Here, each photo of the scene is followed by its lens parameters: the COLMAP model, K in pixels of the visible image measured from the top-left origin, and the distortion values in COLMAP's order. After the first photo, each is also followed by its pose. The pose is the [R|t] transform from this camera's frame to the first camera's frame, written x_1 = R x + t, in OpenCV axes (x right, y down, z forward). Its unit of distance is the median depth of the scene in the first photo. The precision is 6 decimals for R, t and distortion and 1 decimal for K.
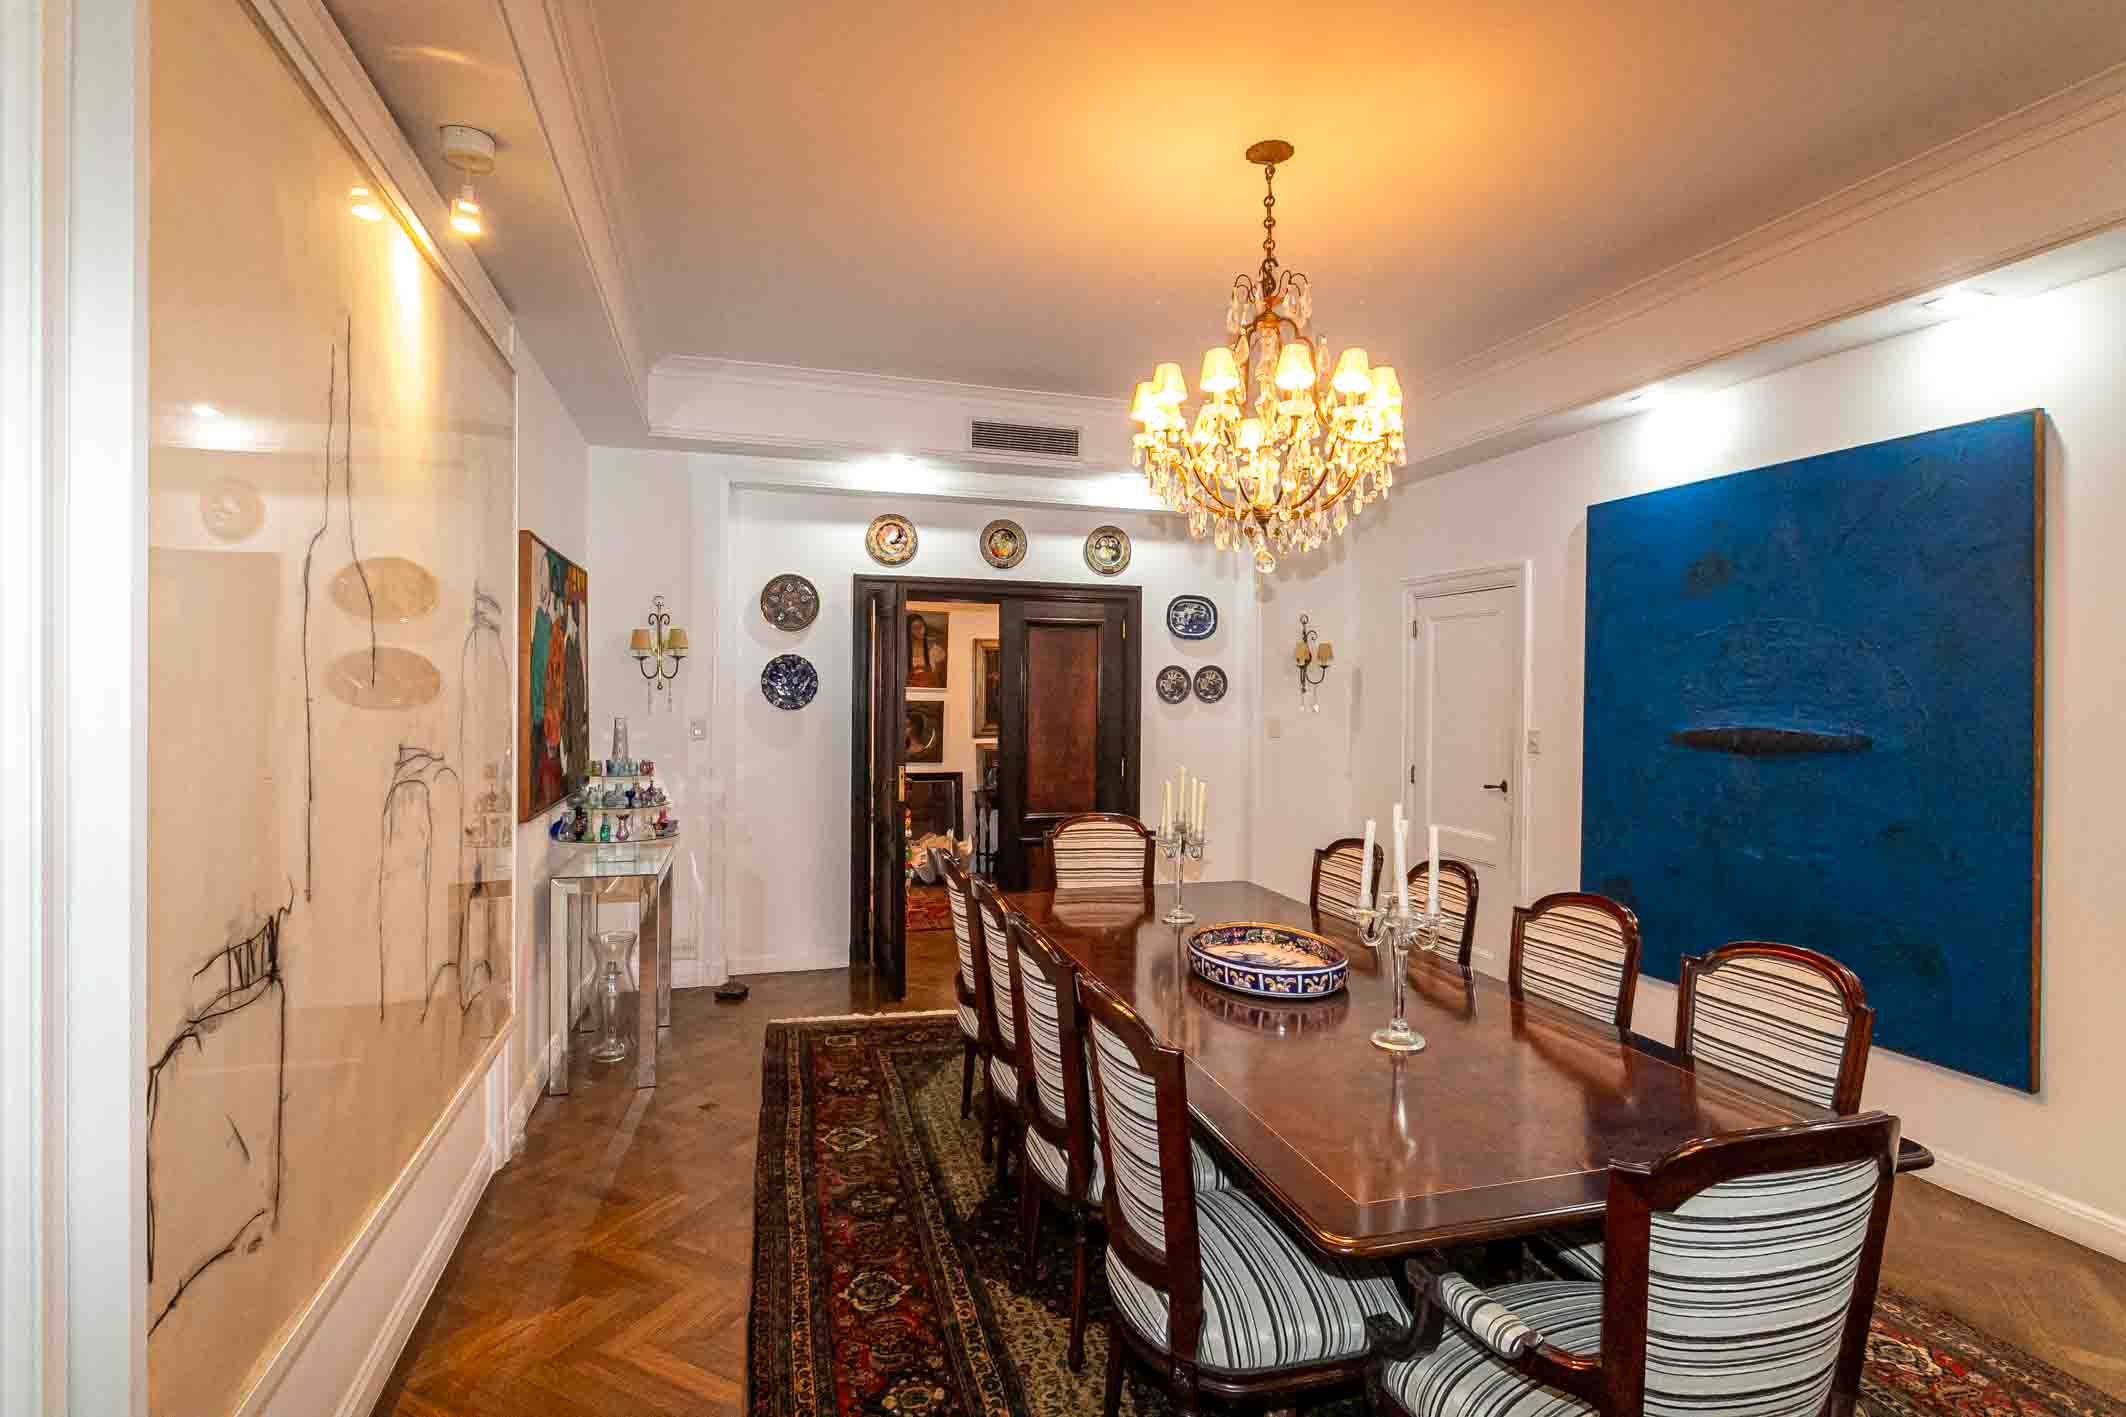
lens RADIAL K [[1064.7, 0, 1055.5], [0, 1064.7, 700.1], [0, 0, 1]] dist [0.002780, 0.000648]
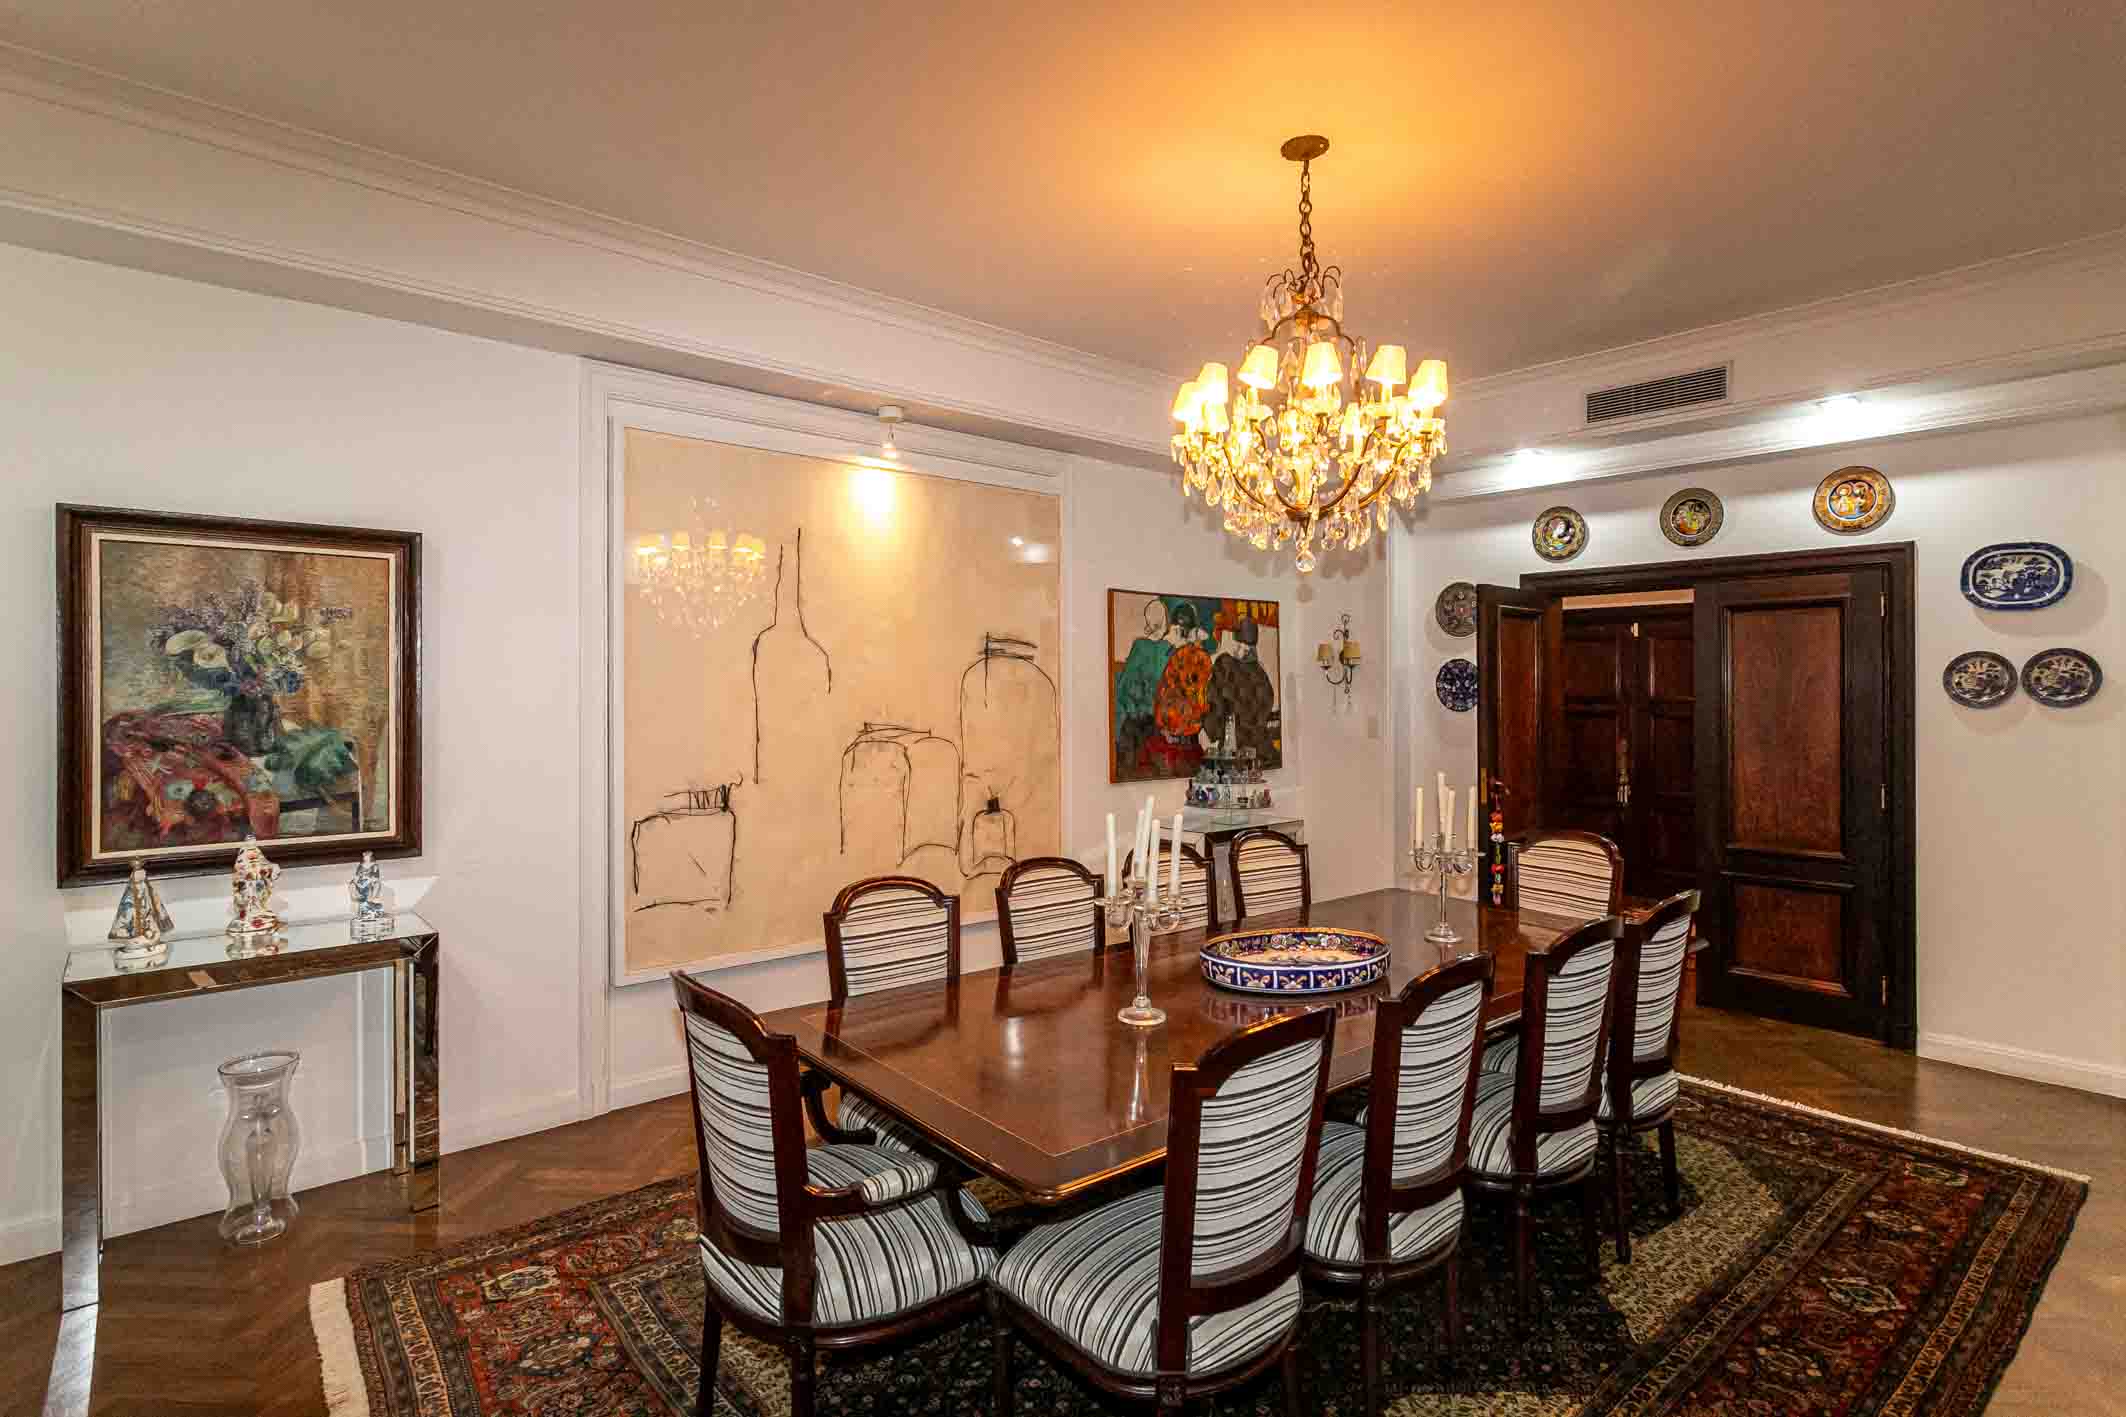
lens RADIAL K [[1064.7, 0, 1058.5], [0, 1064.7, 703.6], [0, 0, 1]] dist [0.002780, 0.000648]
pose [[0.395721, 0.001591, -0.918369, 0.513459], [-0.001011, 0.999999, 0.001297, 0.000219], [0.918370, 0.000415, 0.395722, 0.202813]]
